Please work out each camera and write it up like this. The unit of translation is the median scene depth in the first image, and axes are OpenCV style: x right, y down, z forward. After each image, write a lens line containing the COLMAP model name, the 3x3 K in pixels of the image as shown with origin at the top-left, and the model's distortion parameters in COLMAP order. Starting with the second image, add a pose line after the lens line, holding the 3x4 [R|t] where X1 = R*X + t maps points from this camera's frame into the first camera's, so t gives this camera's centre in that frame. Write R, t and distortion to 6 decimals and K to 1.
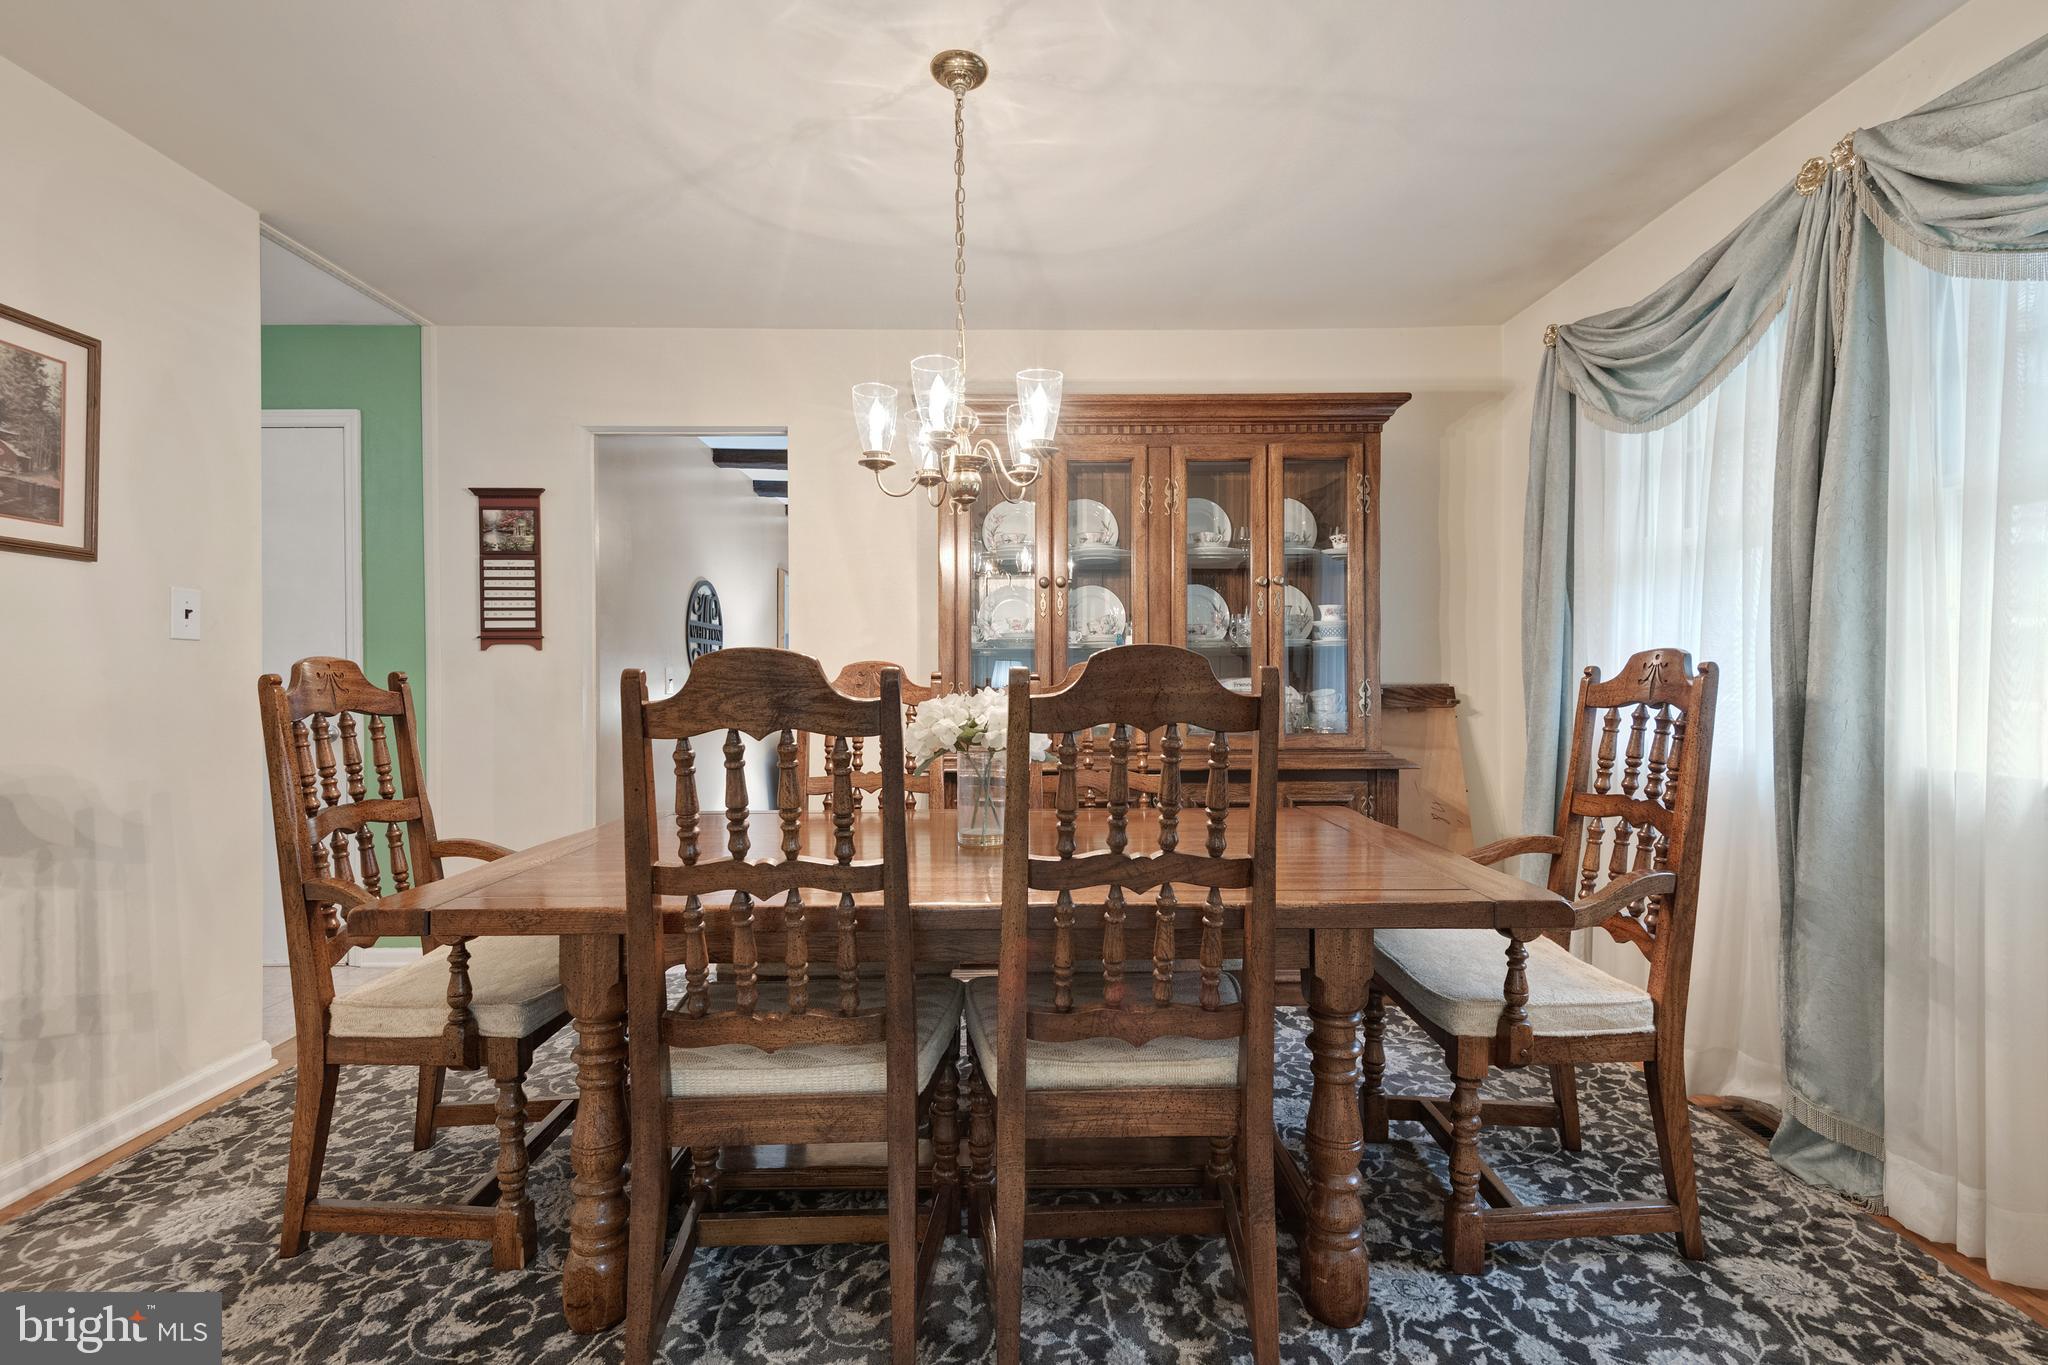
lens RADIAL K [[946.6, 0, 1029.6], [0, 946.6, 669.0], [0, 0, 1]] dist [0.019314, -0.019305]
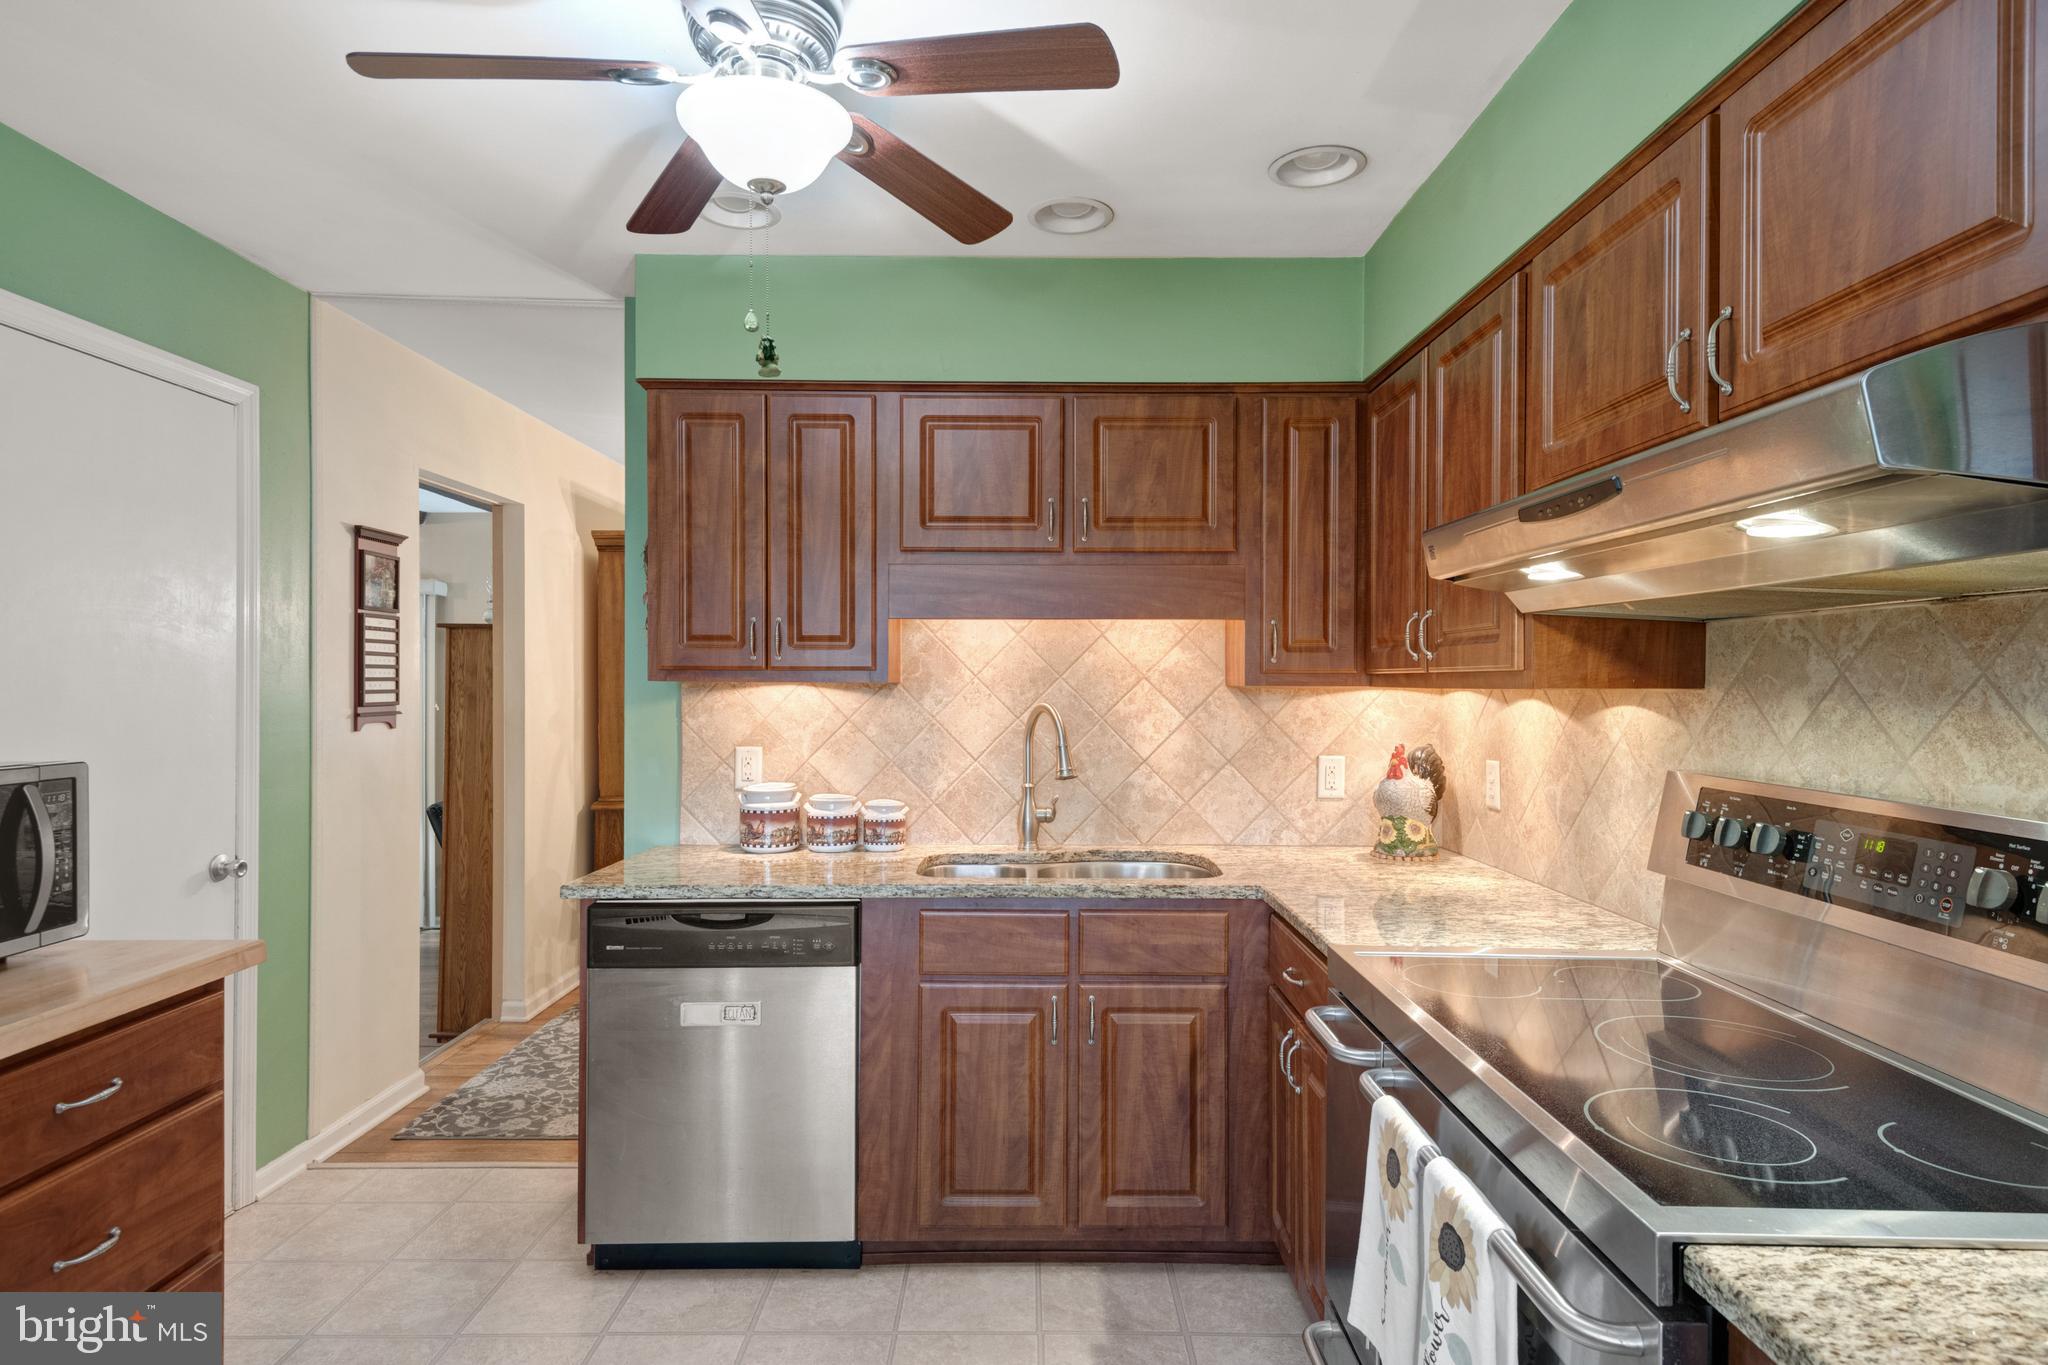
lens RADIAL K [[1146.9, 0, 1025.8], [0, 1146.9, 692.4], [0, 0, 1]] dist [0.055872, -0.032150]
pose [[0.015302, -0.006977, 0.999859, -1.620957], [-0.009546, 0.999929, 0.007124, -0.067705], [-0.999837, -0.009654, 0.015234, 0.455851]]
